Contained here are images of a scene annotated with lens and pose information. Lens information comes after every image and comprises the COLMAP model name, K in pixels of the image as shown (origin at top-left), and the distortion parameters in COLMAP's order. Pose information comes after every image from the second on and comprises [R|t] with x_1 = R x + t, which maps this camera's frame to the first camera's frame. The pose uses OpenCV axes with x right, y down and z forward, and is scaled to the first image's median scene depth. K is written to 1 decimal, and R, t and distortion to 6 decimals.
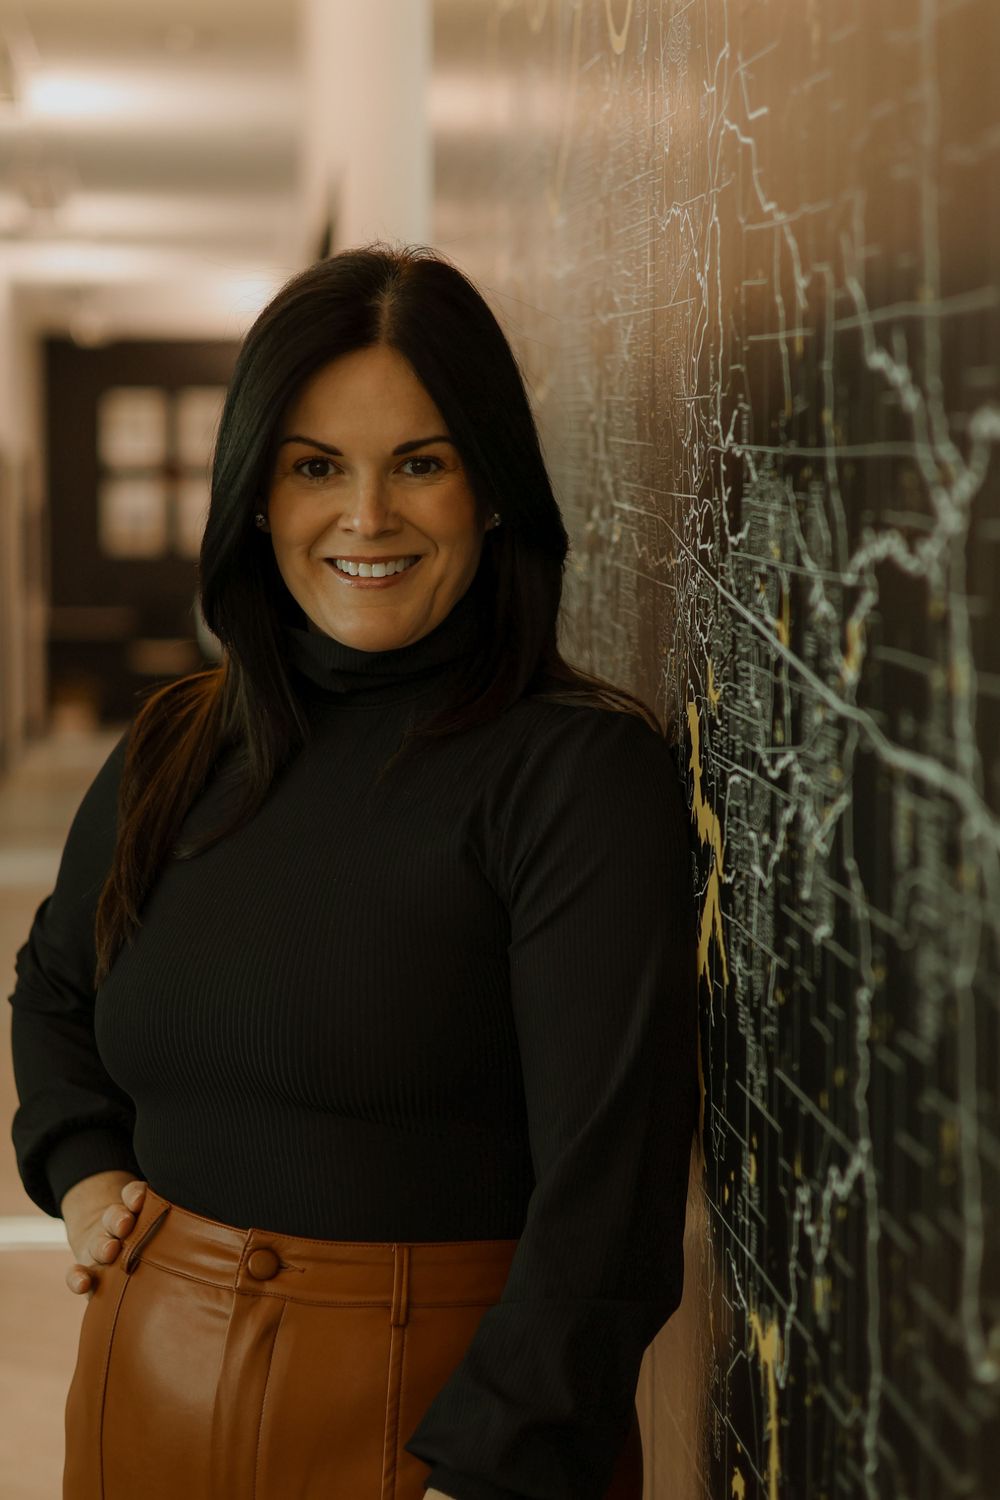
lens RADIAL K [[3424.6, 0, 500.0], [0, 3424.6, 750.0], [0, 0, 1]] dist [0.077966, -0.343181]
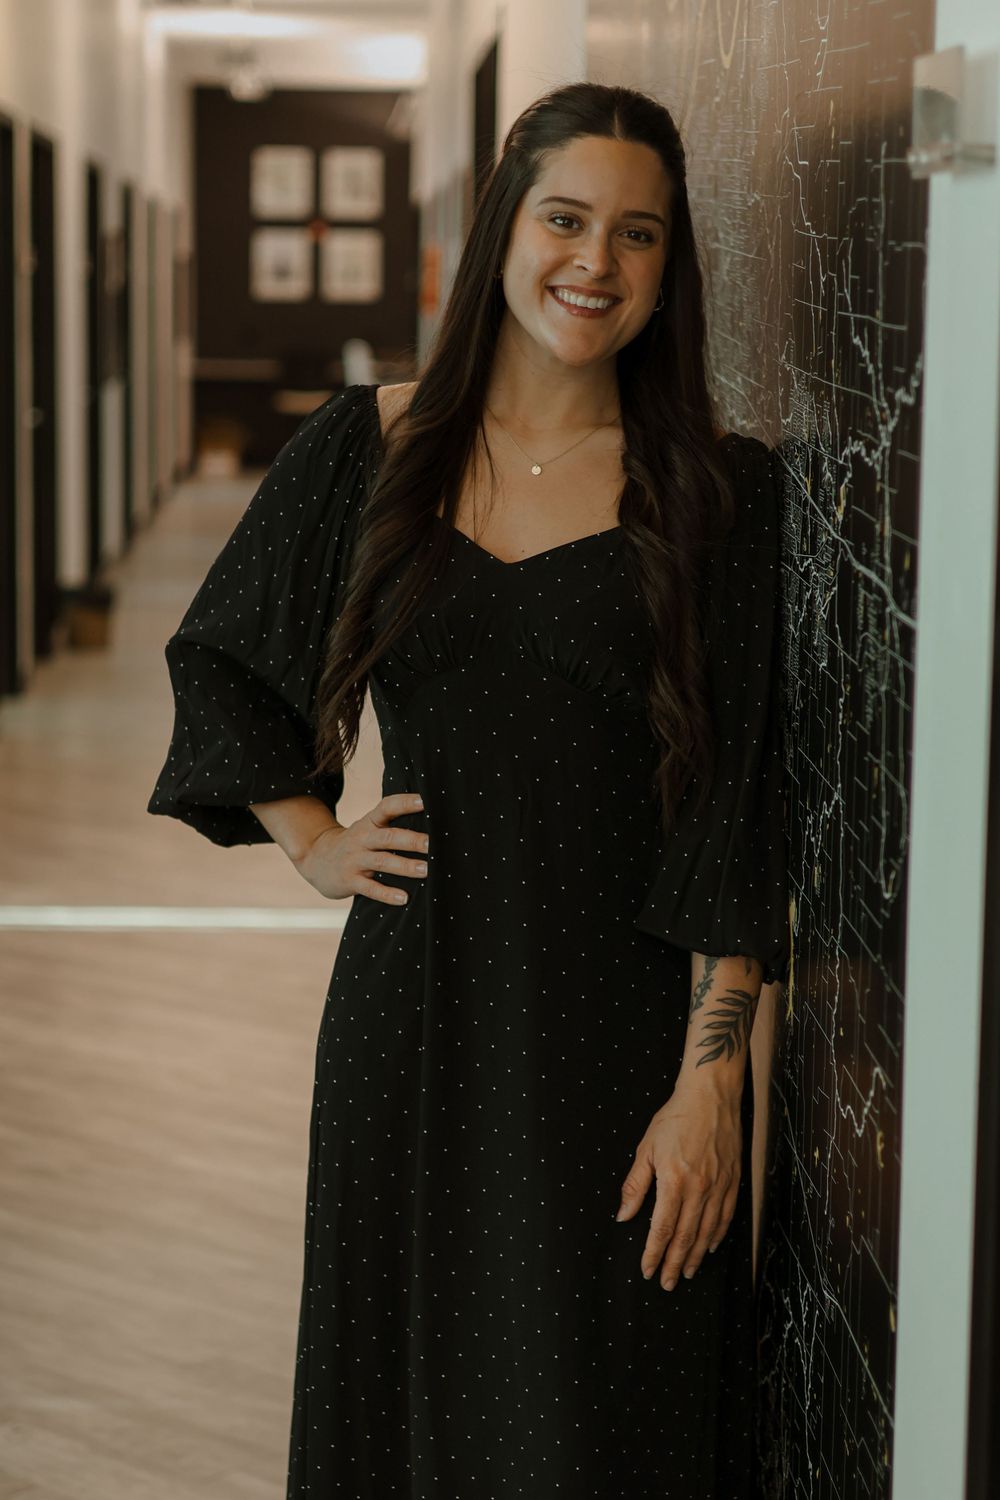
lens RADIAL K [[3424.6, 0, 500.0], [0, 3424.6, 750.0], [0, 0, 1]] dist [0.077966, -0.343181]
pose [[0.999156, 0.021549, -0.034964, -0.006264], [-0.018842, 0.996932, 0.075964, -0.031088], [0.036494, -0.075242, 0.996497, -0.705440]]
